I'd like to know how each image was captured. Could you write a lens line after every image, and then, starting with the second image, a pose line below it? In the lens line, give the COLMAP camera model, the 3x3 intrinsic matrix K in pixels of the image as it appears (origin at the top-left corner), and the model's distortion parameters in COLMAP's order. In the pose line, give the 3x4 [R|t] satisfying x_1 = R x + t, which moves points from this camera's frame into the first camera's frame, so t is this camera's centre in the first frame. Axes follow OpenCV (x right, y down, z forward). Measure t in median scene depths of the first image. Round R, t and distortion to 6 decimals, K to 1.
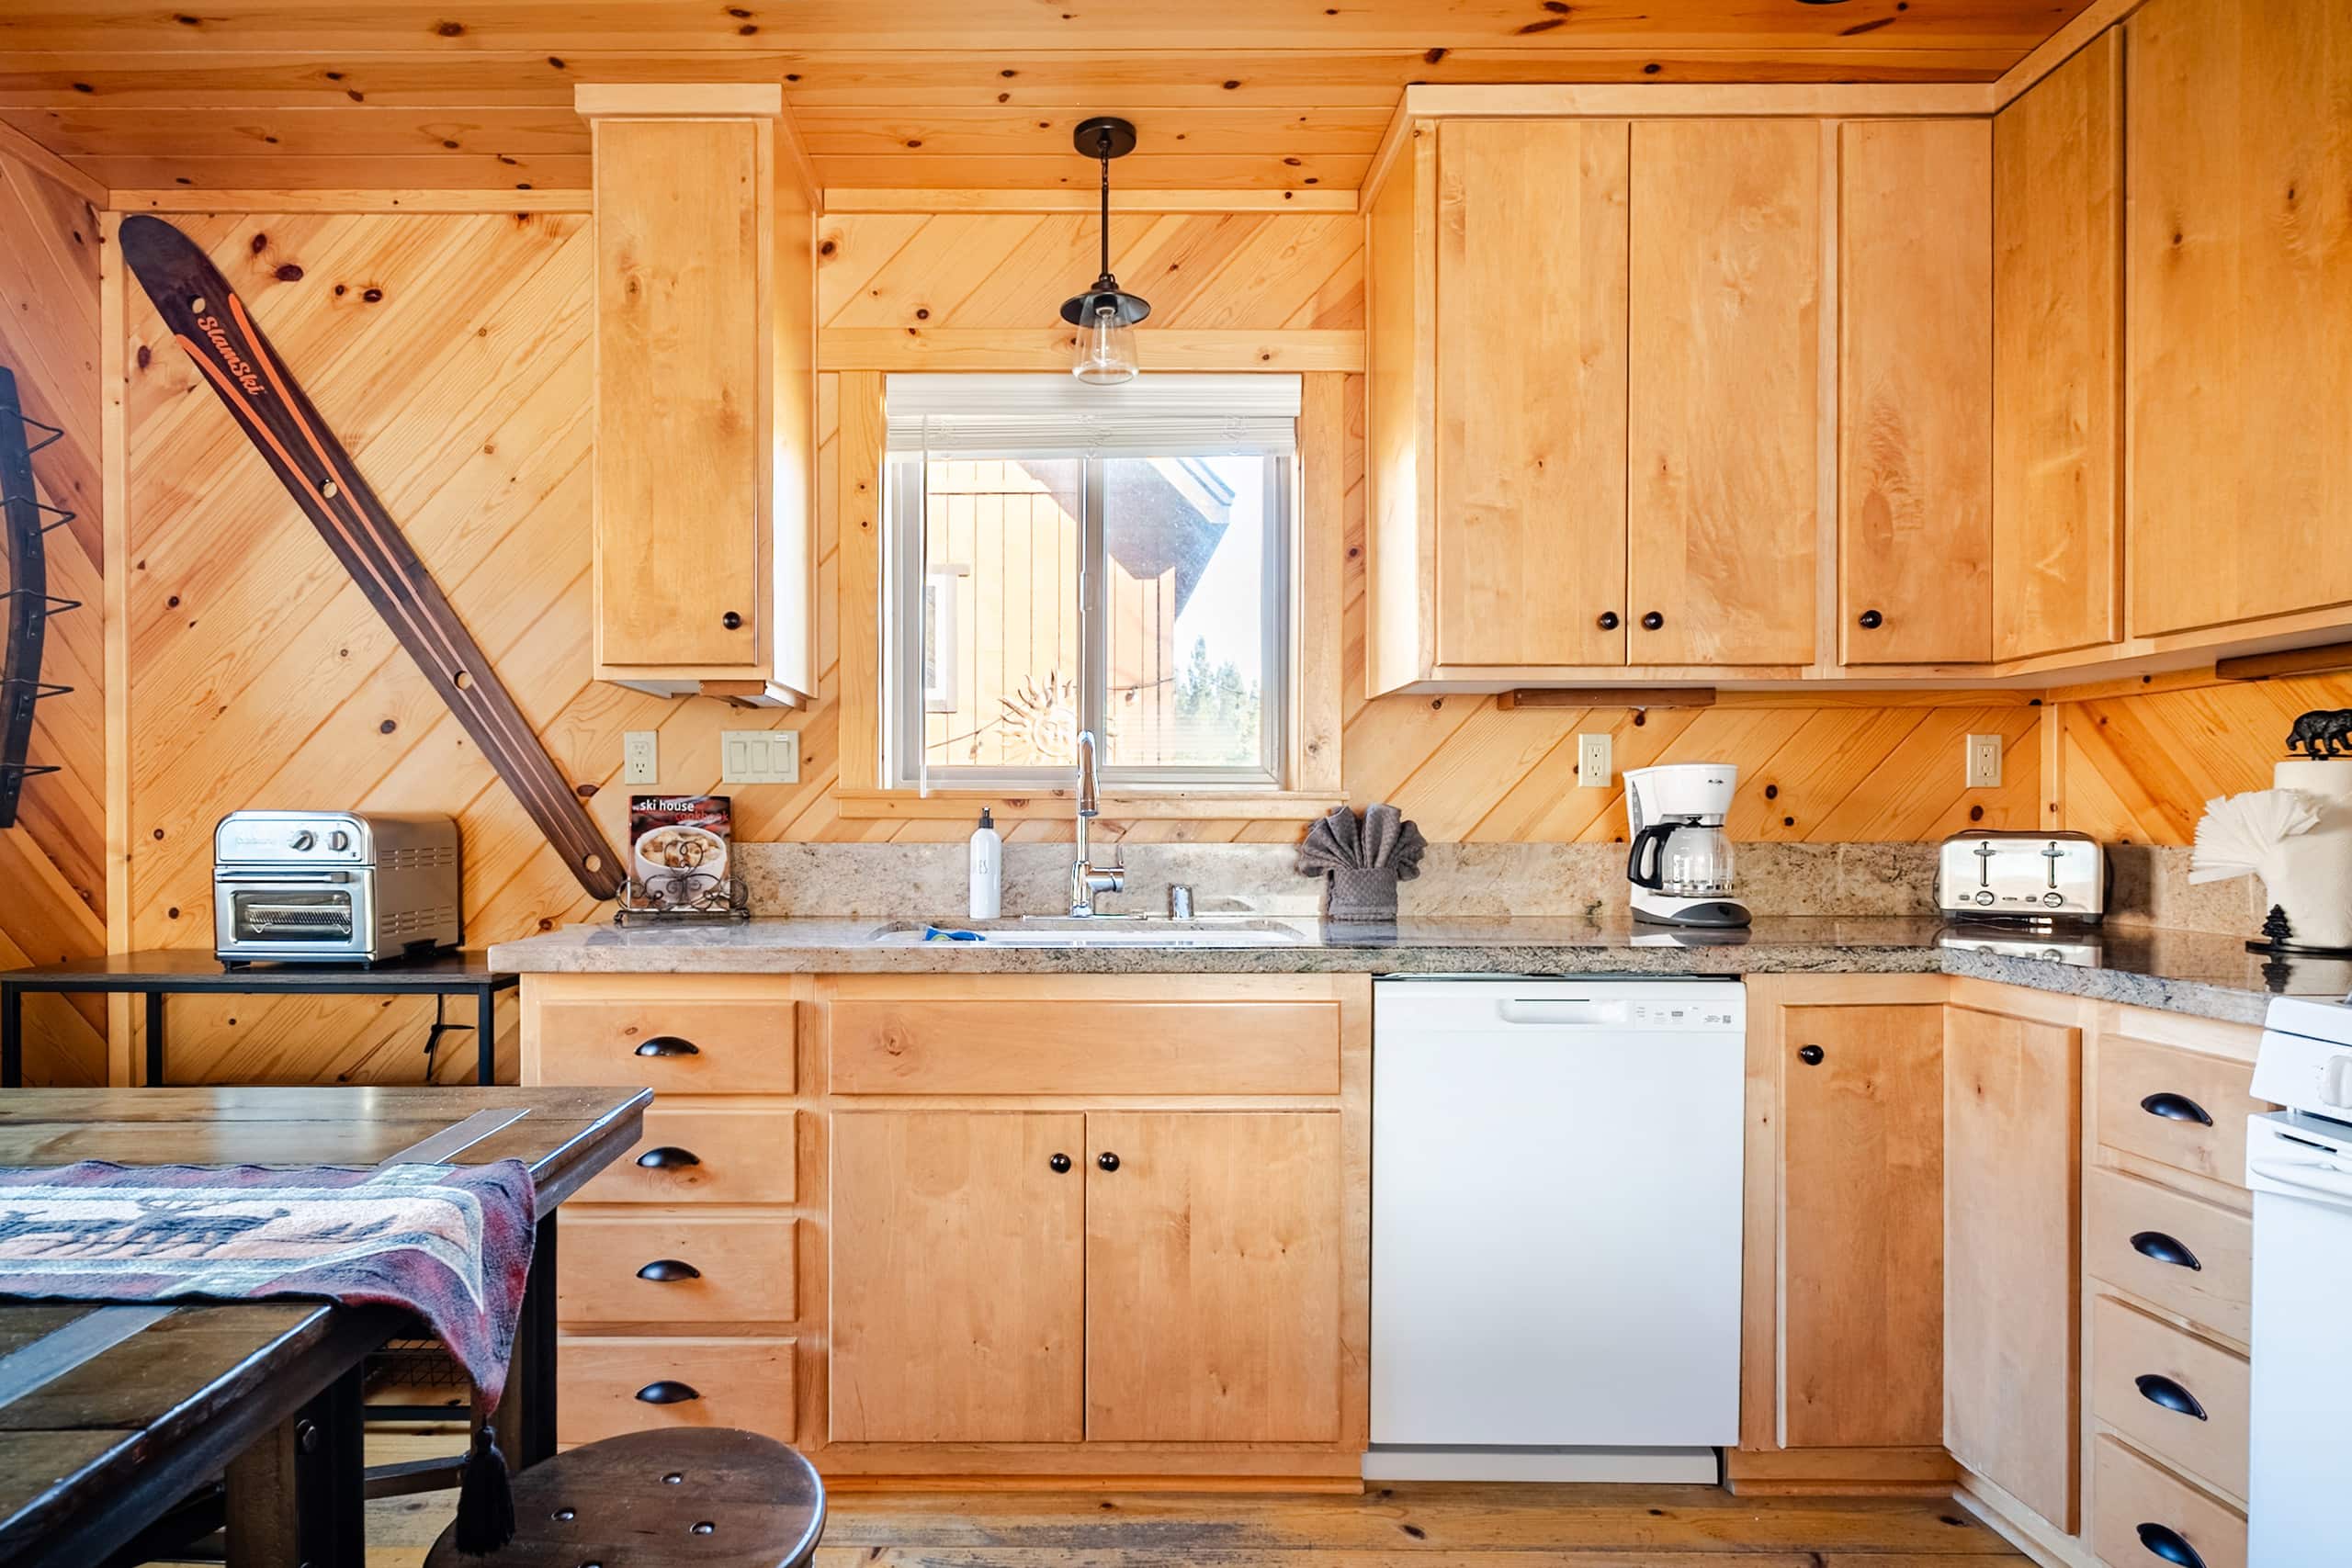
lens RADIAL K [[1277.5, 0, 1047.3], [0, 1277.5, 837.1], [0, 0, 1]] dist [-0.009508, 0.005155]
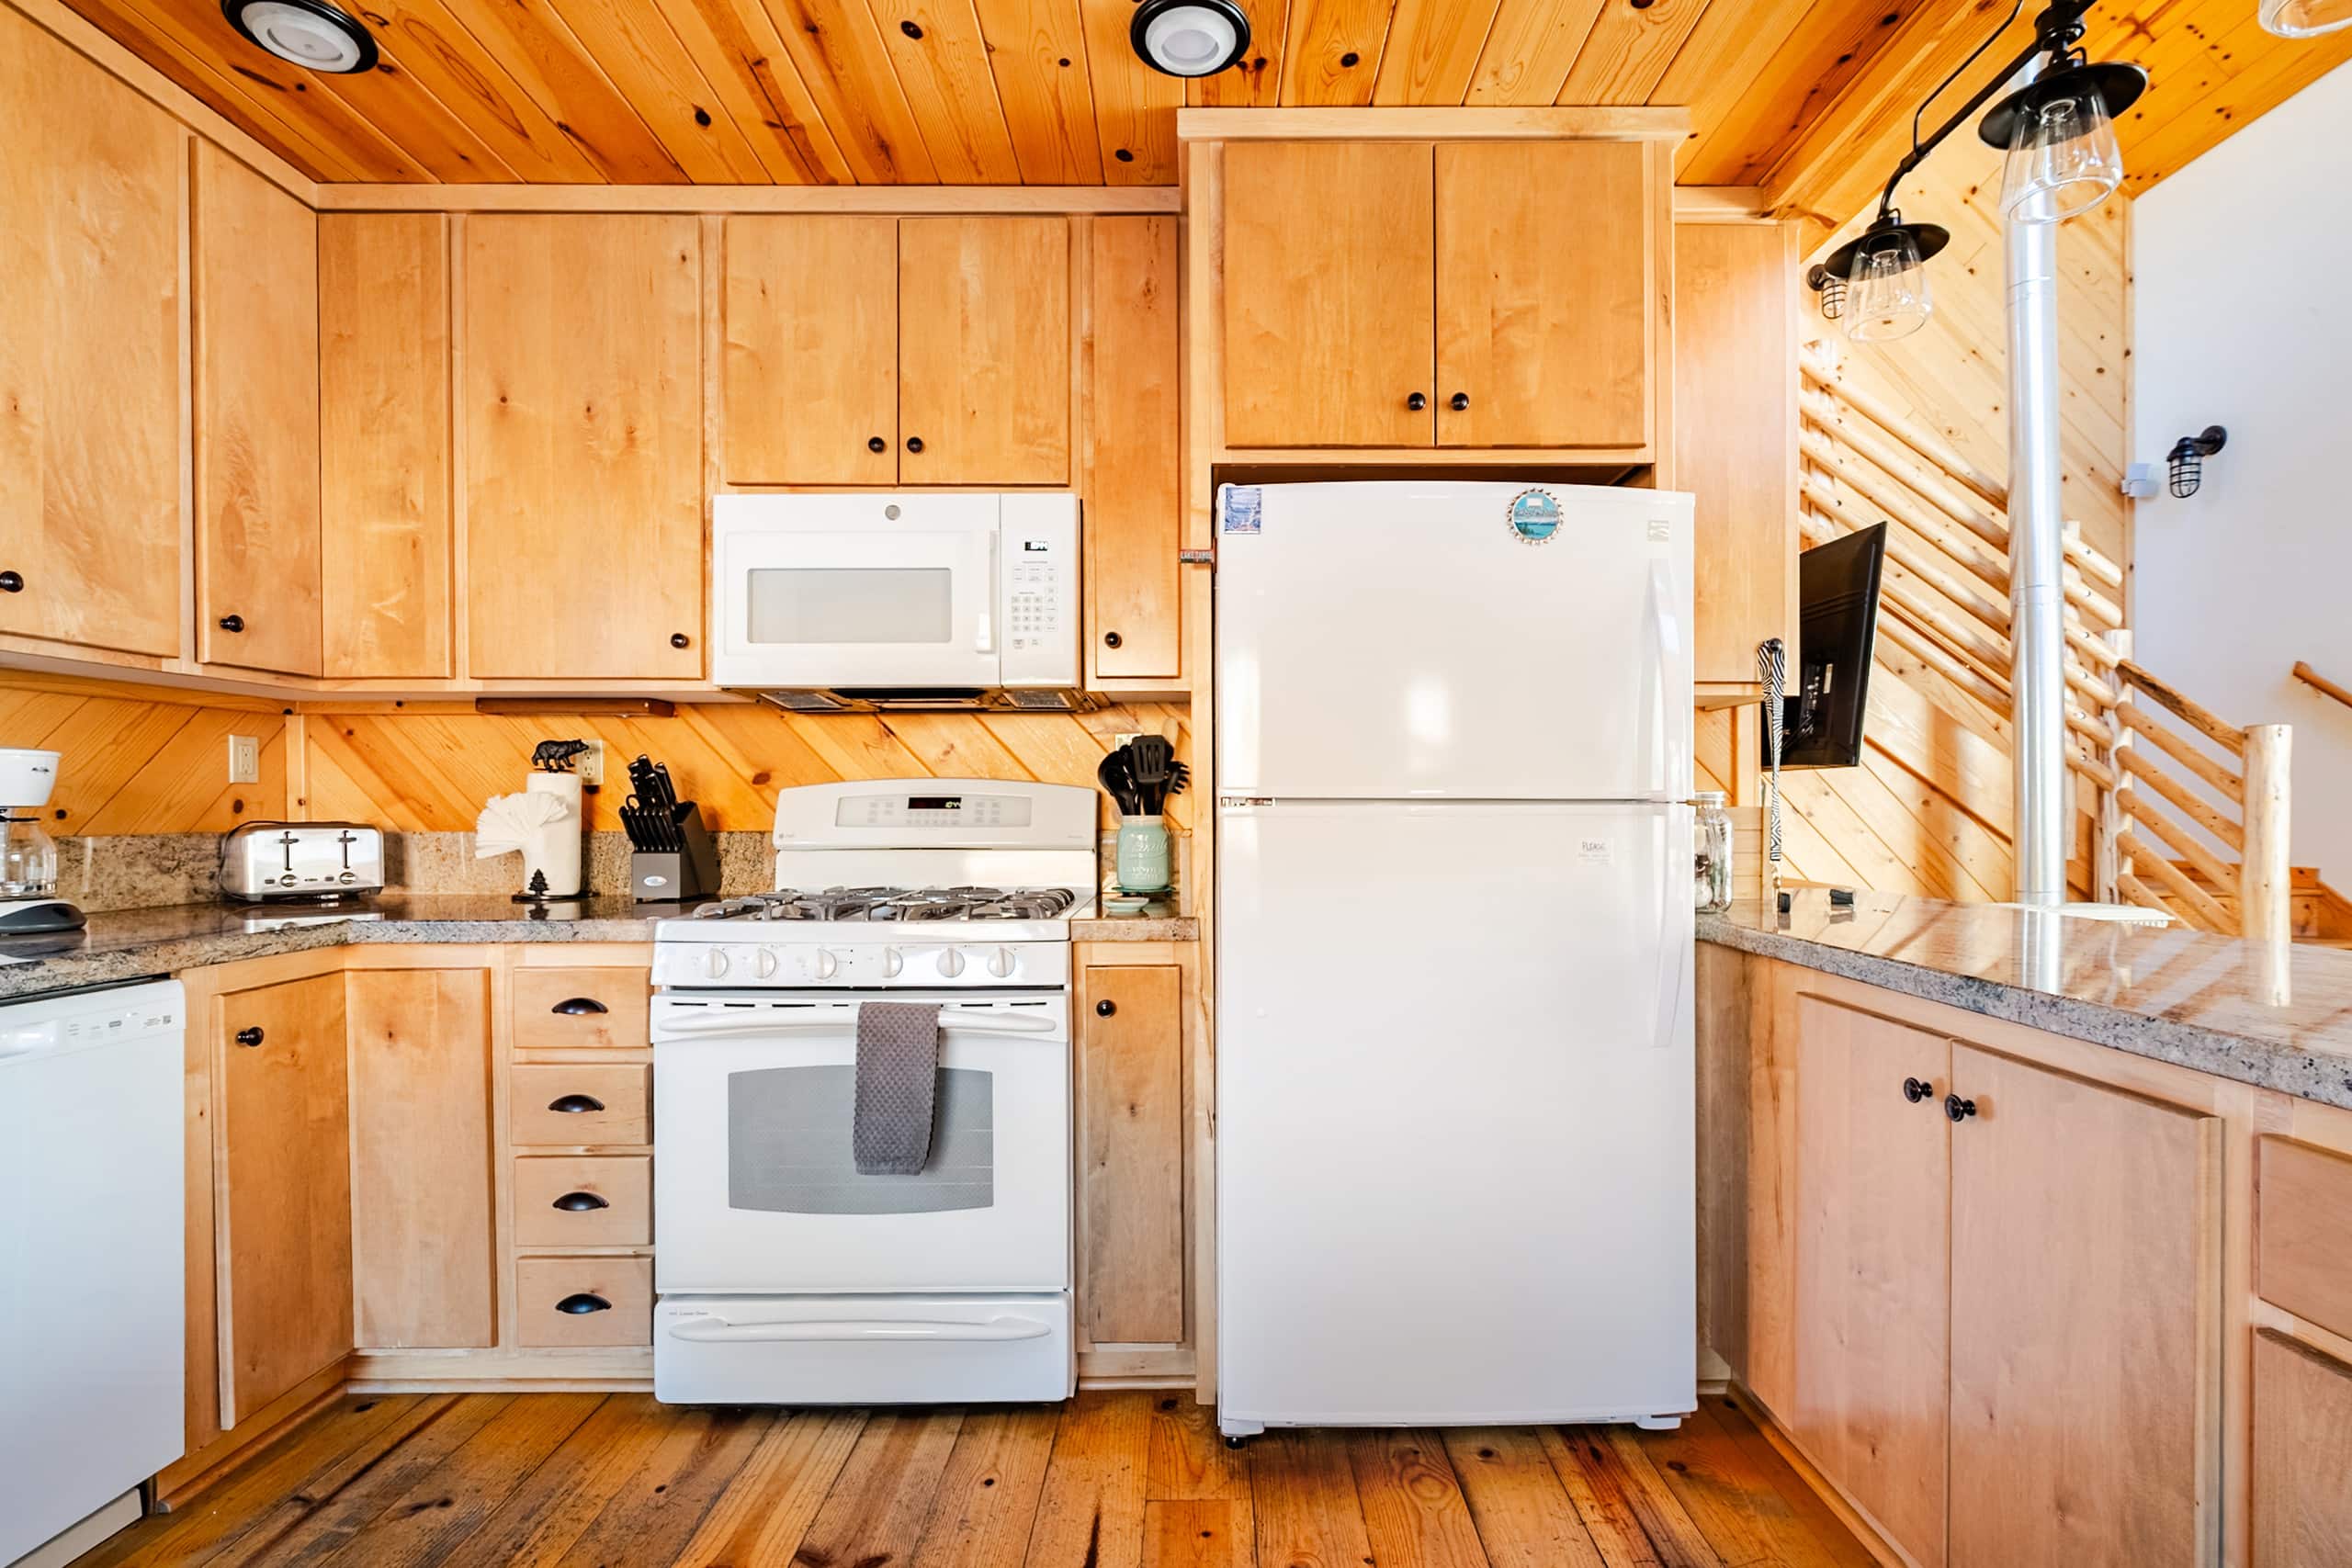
lens RADIAL K [[1083.2, 0, 1203.6], [0, 1083.2, 825.5], [0, 0, 1]] dist [-0.003928, 0.001446]
pose [[-0.016931, -0.014006, 0.999759, -0.252304], [0.016008, 0.999770, 0.014277, -0.002753], [-0.999729, 0.016246, -0.016703, 0.194986]]
